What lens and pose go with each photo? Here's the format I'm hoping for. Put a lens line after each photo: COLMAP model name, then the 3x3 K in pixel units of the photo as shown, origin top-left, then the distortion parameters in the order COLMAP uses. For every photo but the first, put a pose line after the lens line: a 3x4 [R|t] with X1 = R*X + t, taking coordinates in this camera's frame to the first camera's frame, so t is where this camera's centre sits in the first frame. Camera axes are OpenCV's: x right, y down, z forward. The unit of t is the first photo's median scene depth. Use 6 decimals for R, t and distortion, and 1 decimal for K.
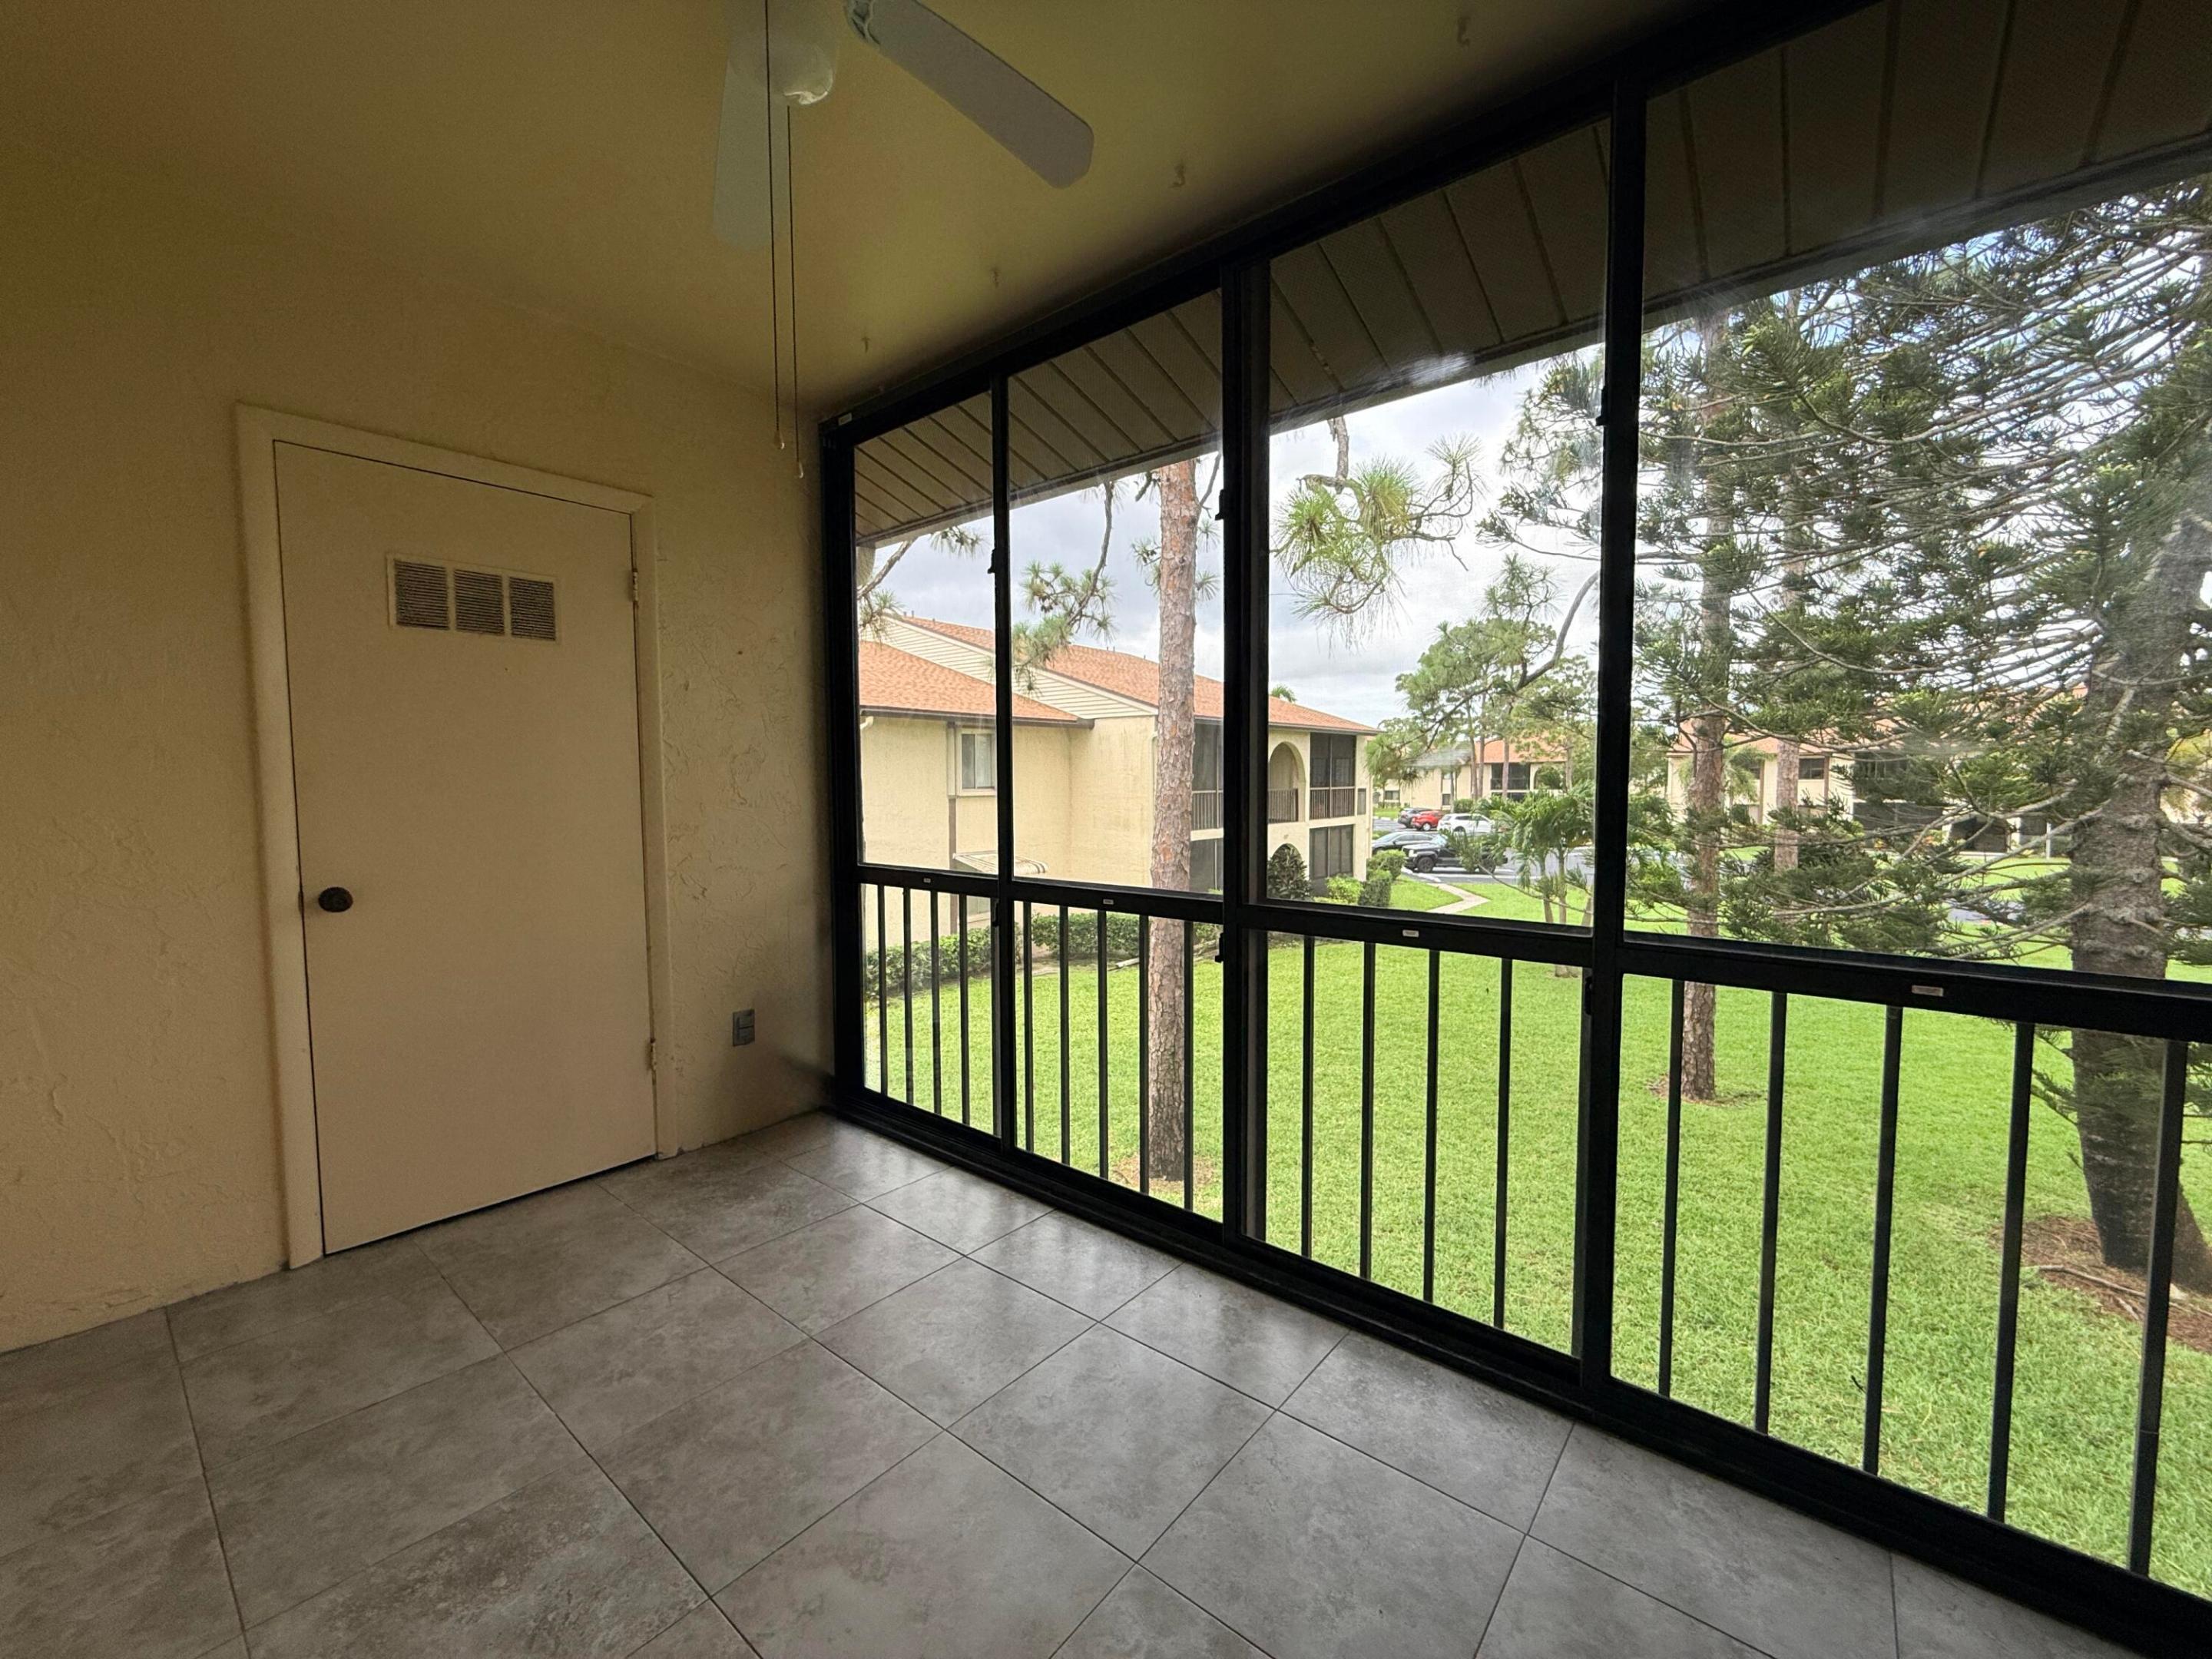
lens RADIAL K [[886.2, 0, 1101.5], [0, 886.2, 827.2], [0, 0, 1]] dist [0.004563, 0.000492]
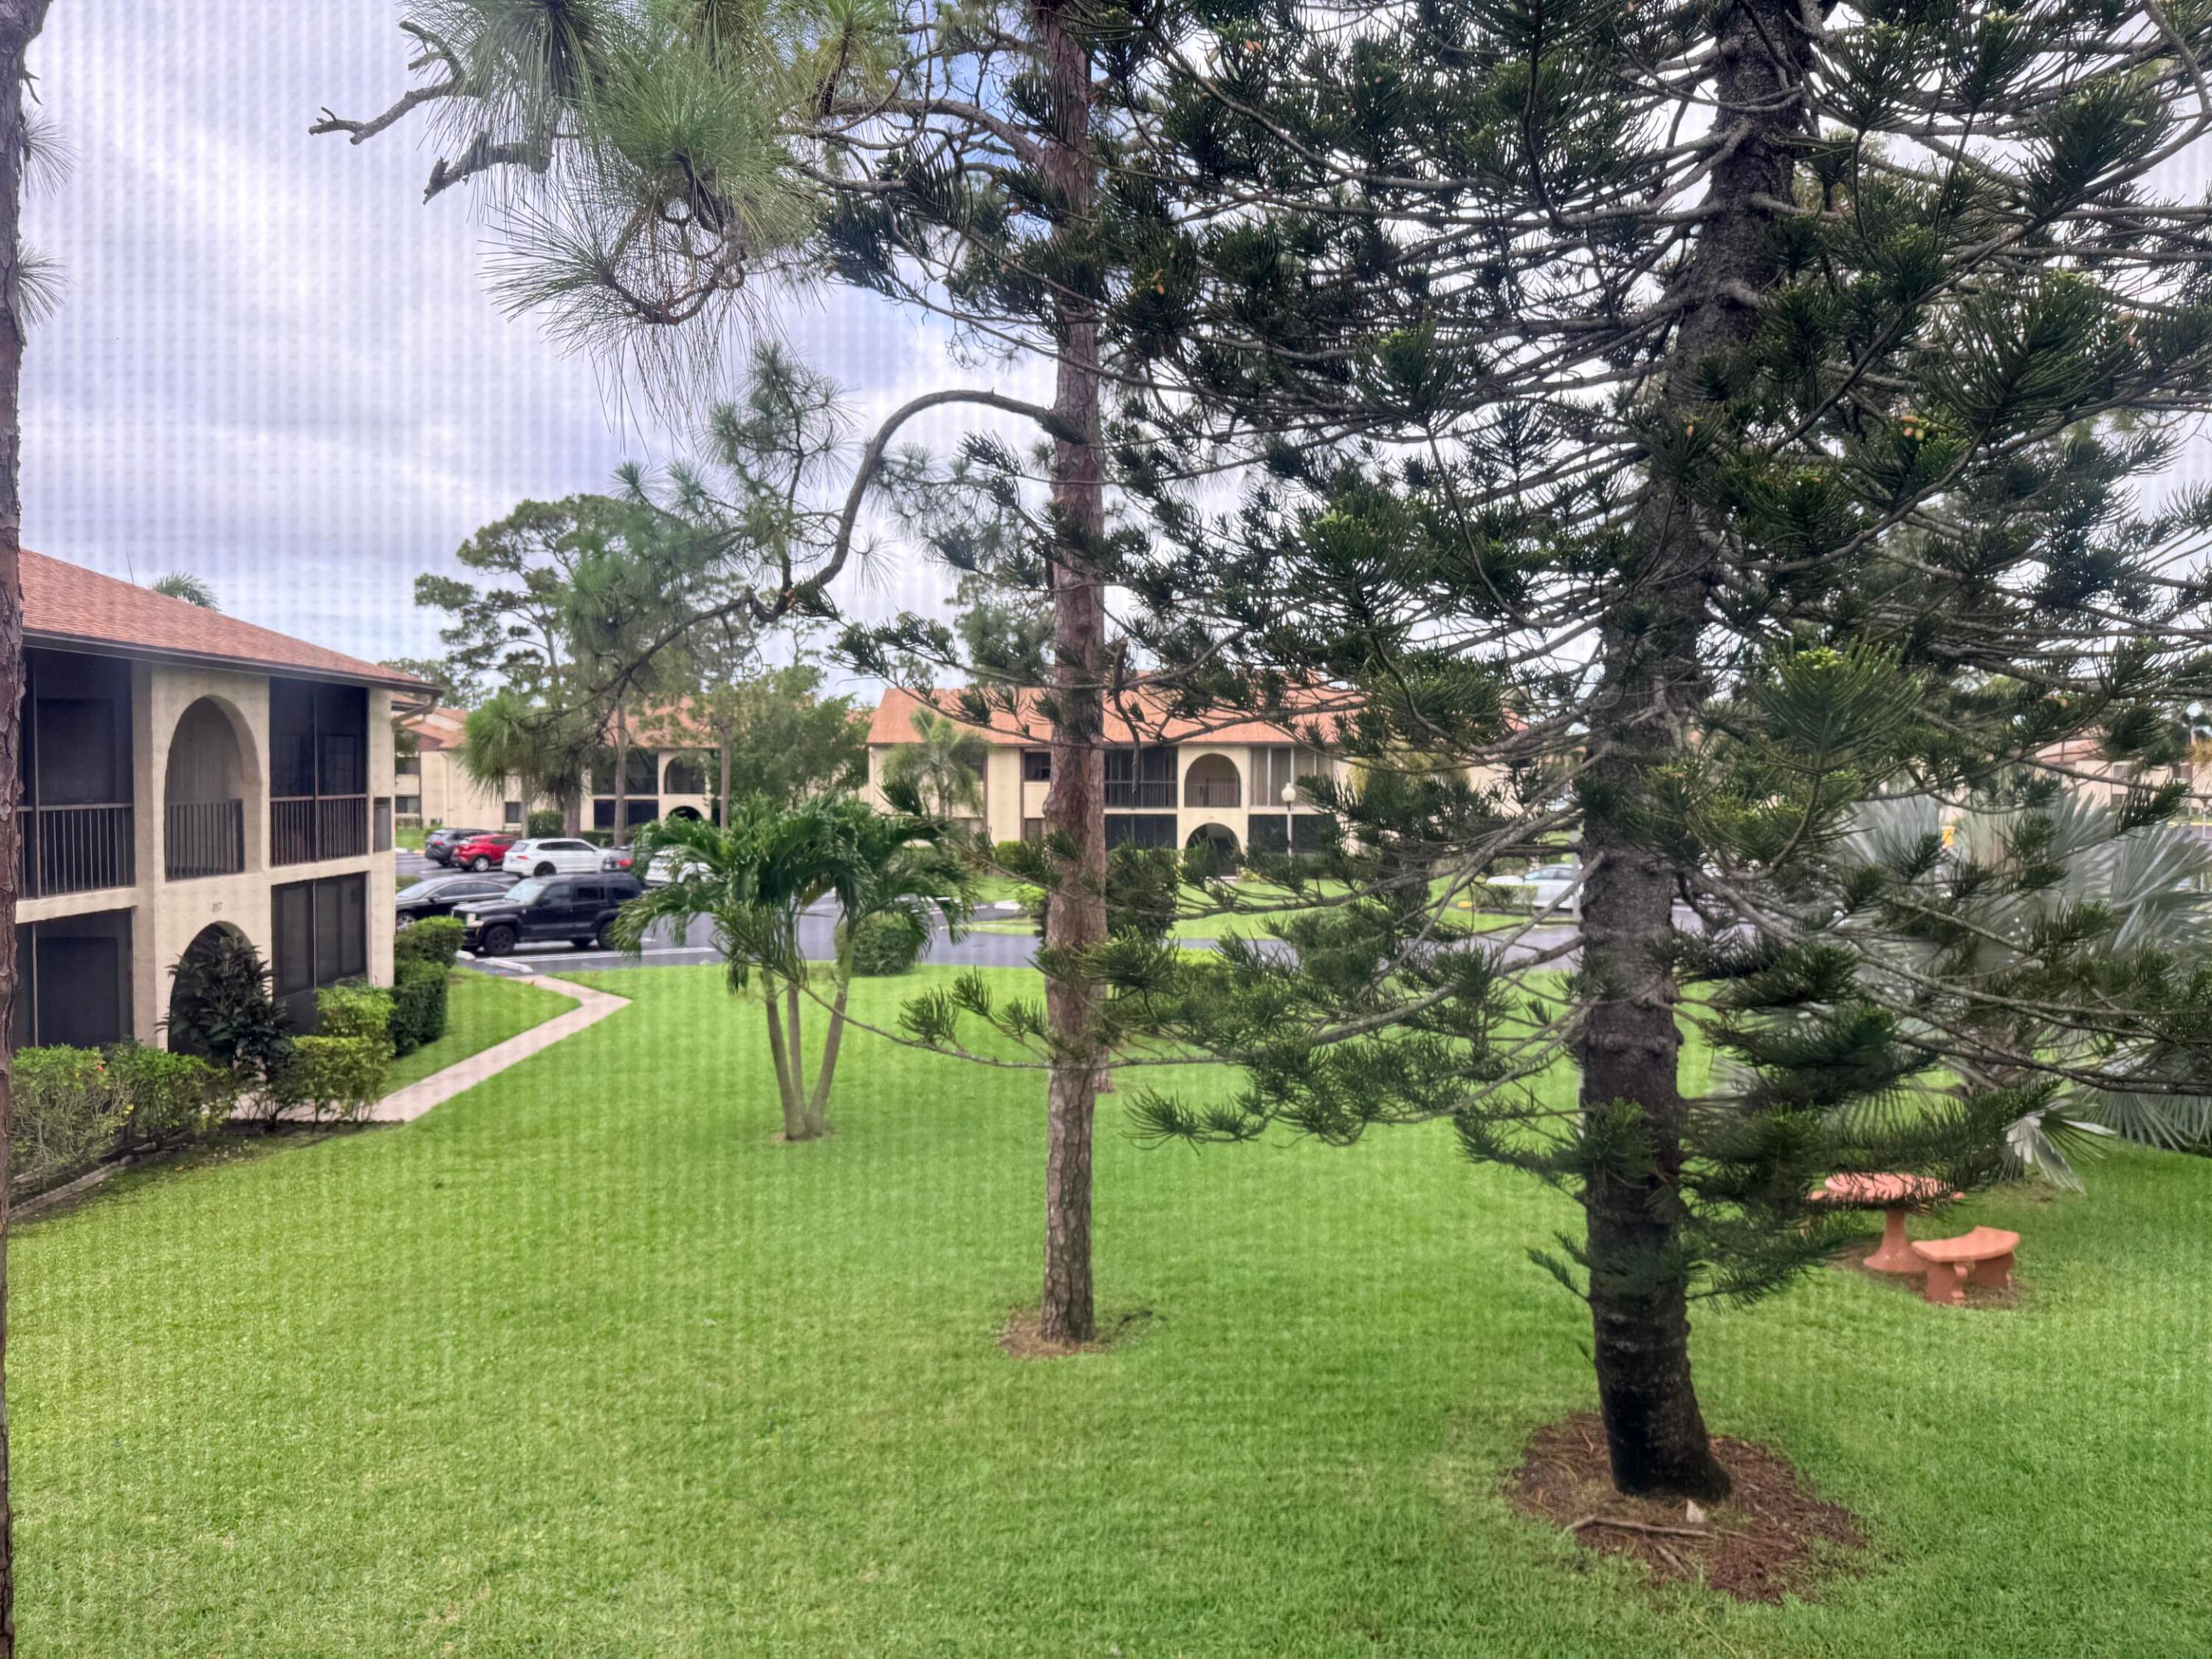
lens RADIAL K [[1555.6, 0, 1106.0], [0, 1555.6, 829.5], [0, 0, 1]] dist [0.048532, -0.053231]
pose [[0.733805, -0.015772, 0.679177, -0.001692], [0.027833, 0.999589, -0.006858, -0.036484], [-0.678790, 0.023936, 0.733943, 0.388149]]
